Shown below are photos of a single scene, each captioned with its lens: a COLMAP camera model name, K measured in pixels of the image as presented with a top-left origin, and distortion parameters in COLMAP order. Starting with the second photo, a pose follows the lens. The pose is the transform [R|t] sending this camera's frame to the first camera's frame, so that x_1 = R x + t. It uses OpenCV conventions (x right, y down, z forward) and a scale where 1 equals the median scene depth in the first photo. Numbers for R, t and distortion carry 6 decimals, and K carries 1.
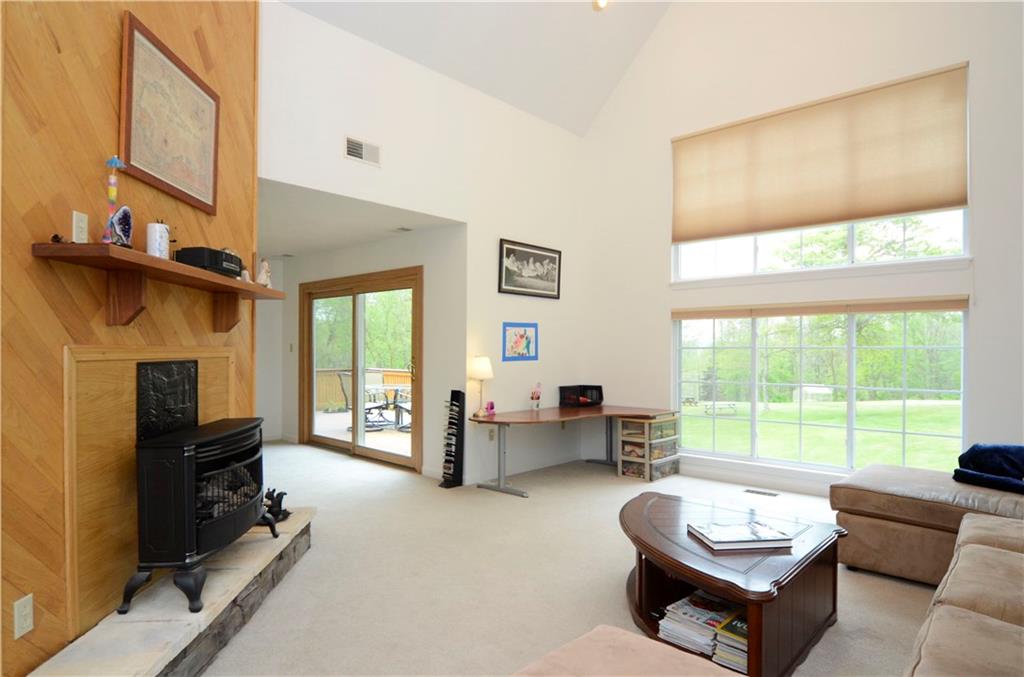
lens RADIAL K [[580.3, 0, 508.9], [0, 580.3, 351.1], [0, 0, 1]] dist [-0.012702, 0.000534]
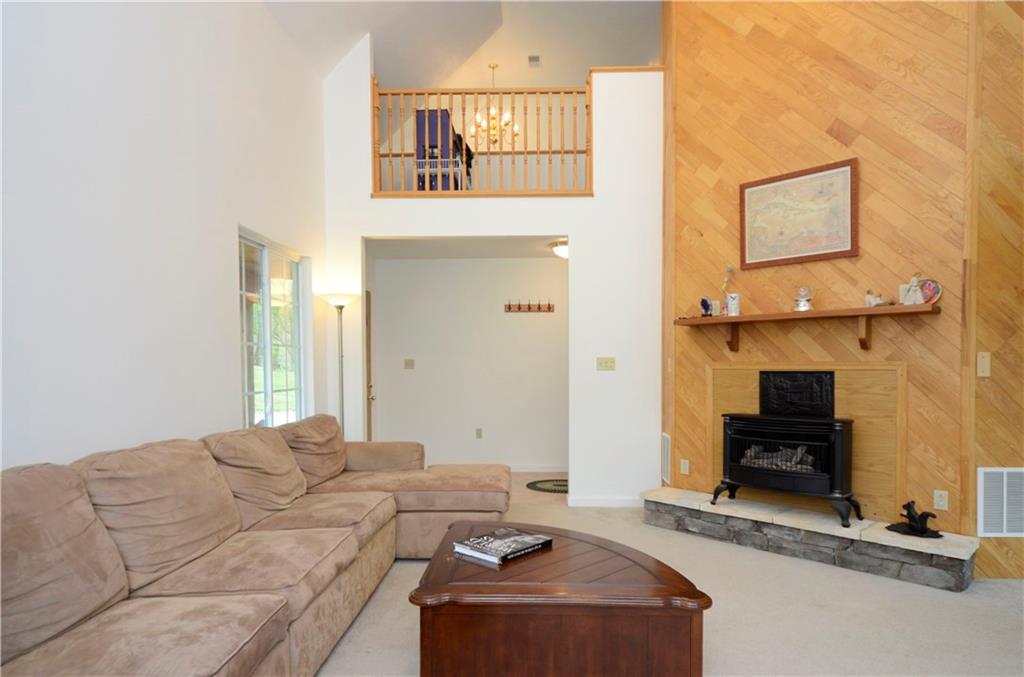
lens RADIAL K [[580.3, 0, 508.9], [0, 580.3, 351.1], [0, 0, 1]] dist [-0.012702, 0.000534]
pose [[-0.764603, -0.017446, -0.644265, 0.529306], [-0.004085, 0.999745, -0.022225, 0.000535], [0.644488, -0.014361, -0.764479, 0.912695]]
